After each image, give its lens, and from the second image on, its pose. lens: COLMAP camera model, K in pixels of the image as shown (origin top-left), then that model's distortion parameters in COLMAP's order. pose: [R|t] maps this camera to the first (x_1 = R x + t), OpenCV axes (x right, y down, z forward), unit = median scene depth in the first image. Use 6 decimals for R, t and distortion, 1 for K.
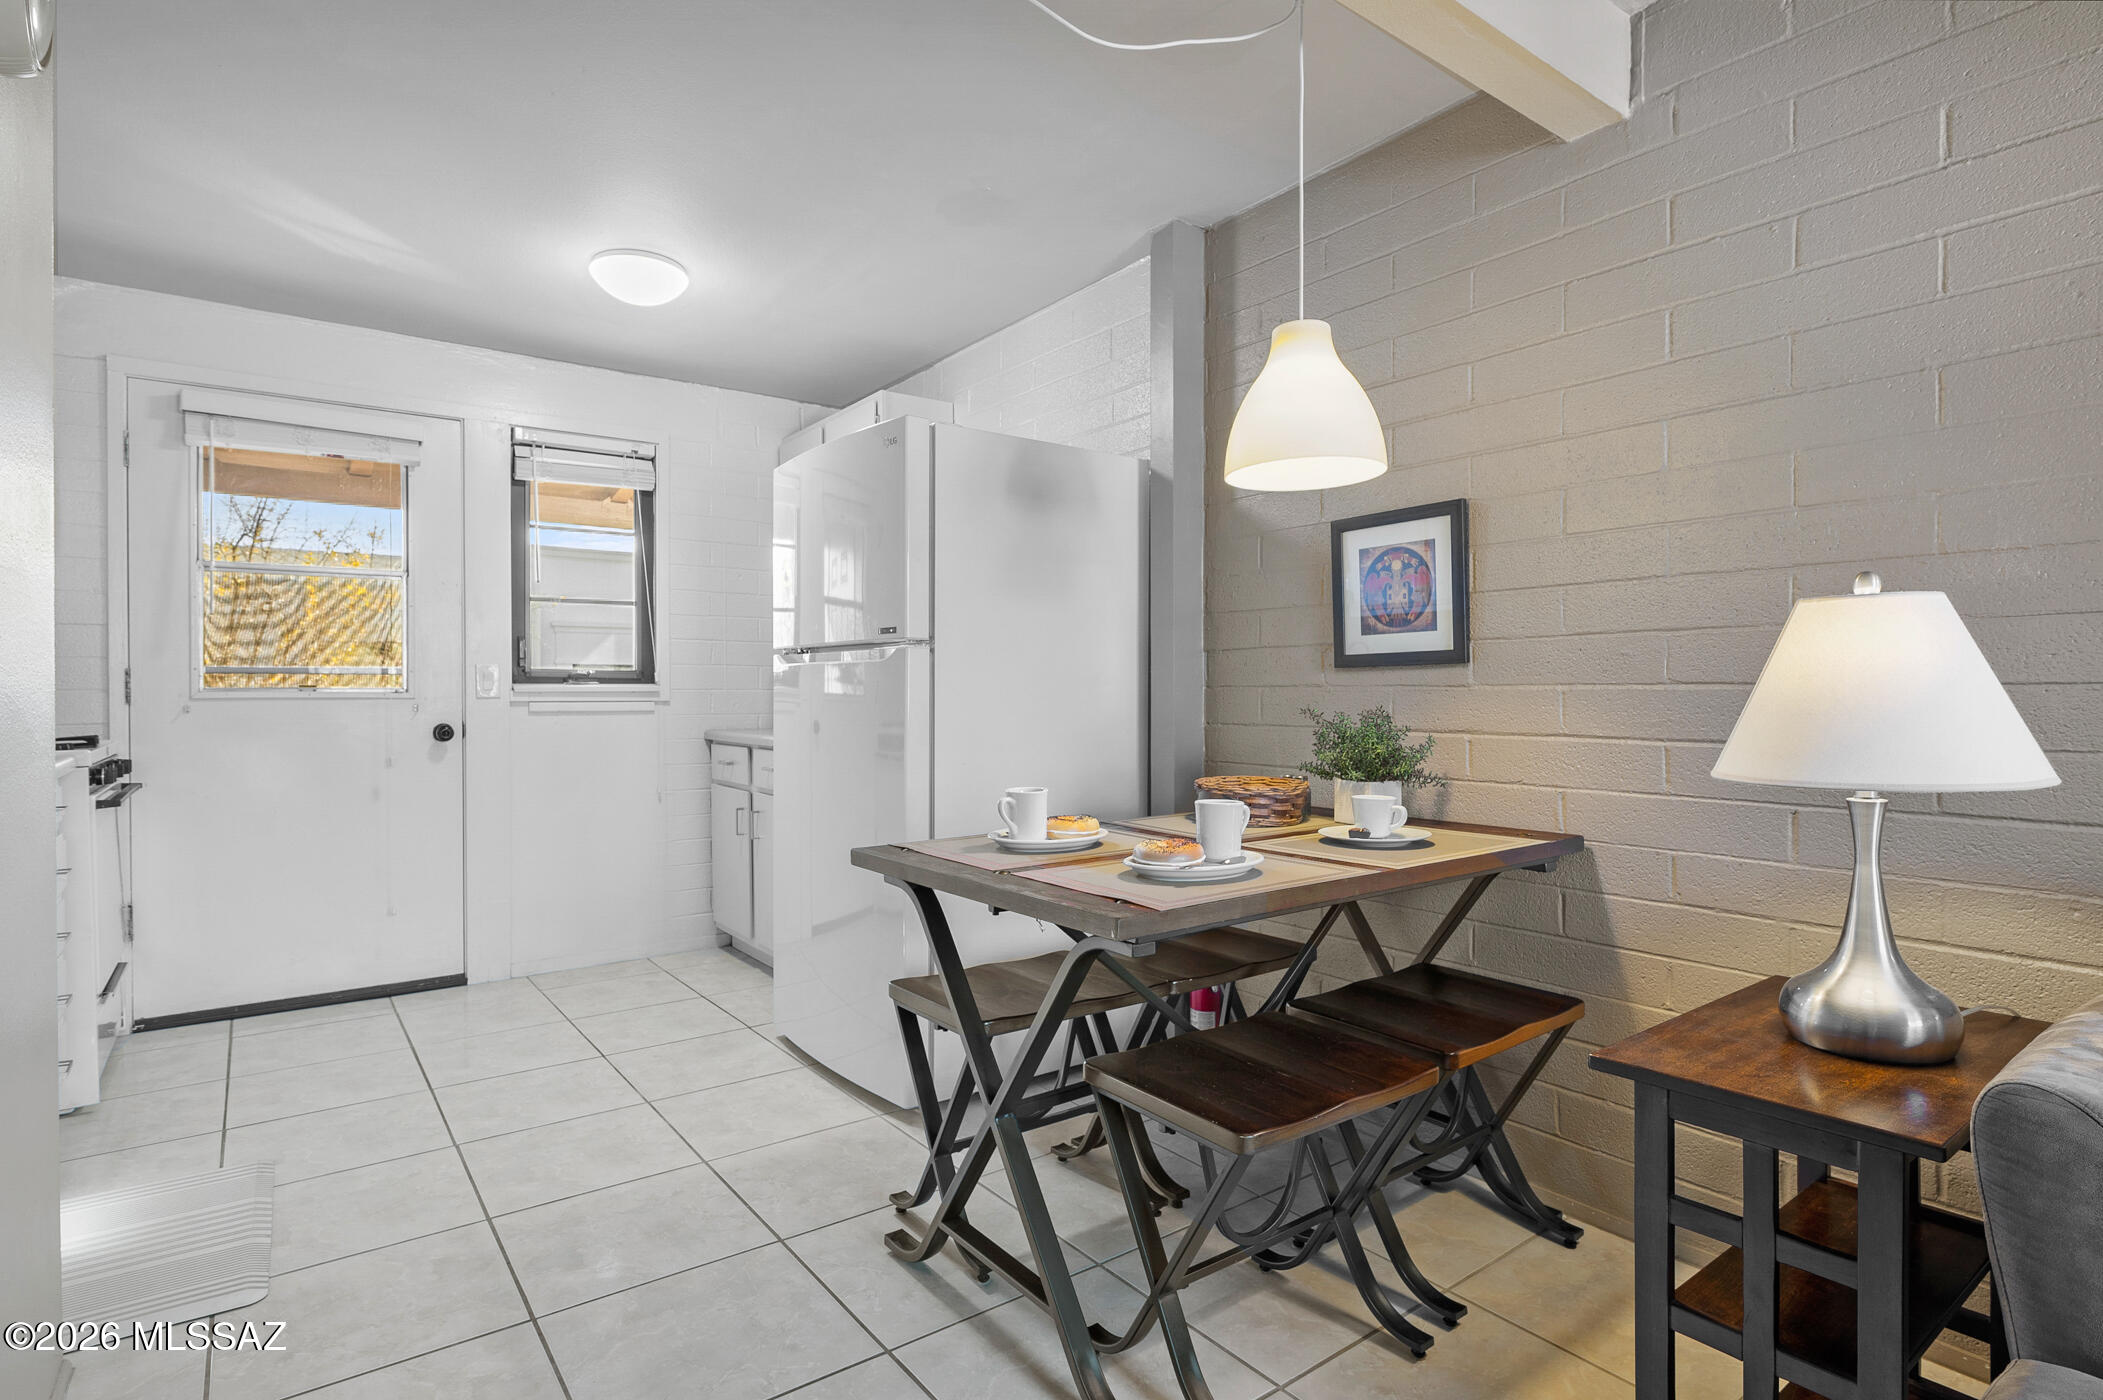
lens RADIAL K [[1069.3, 0, 1048.1], [0, 1069.3, 691.0], [0, 0, 1]] dist [-0.004879, -0.000857]
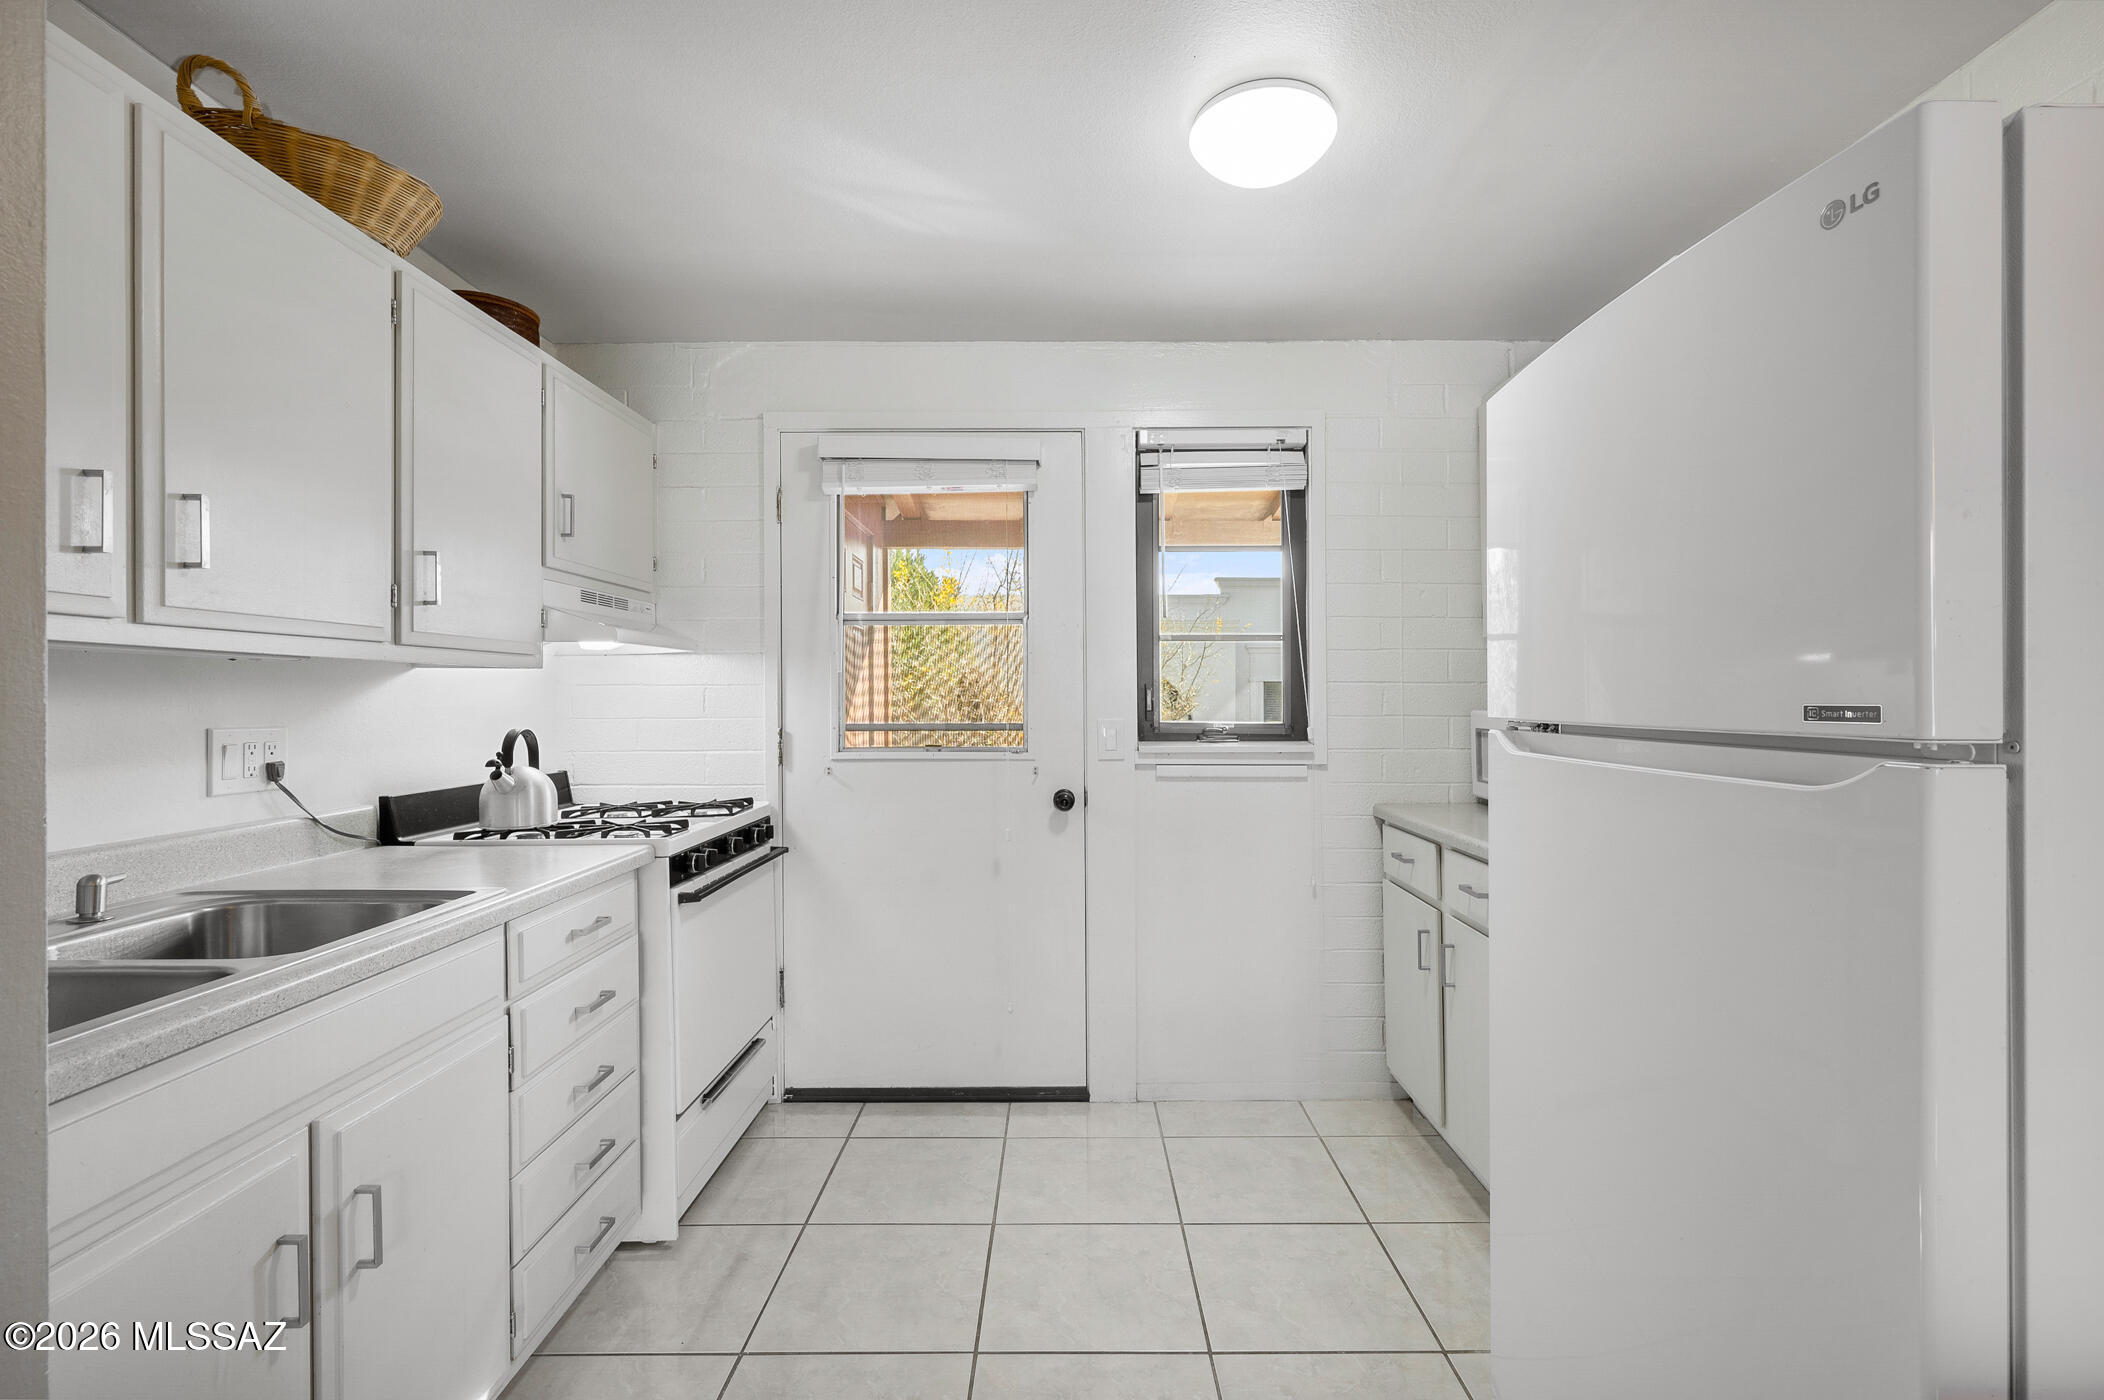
lens RADIAL K [[986.9, 0, 1046.4], [0, 986.9, 694.8], [0, 0, 1]] dist [0.001788, -0.000268]
pose [[0.802748, -0.004561, -0.596301, -0.104291], [0.000568, 0.999976, -0.006883, -0.038258], [0.596319, 0.005187, 0.802731, 0.346621]]
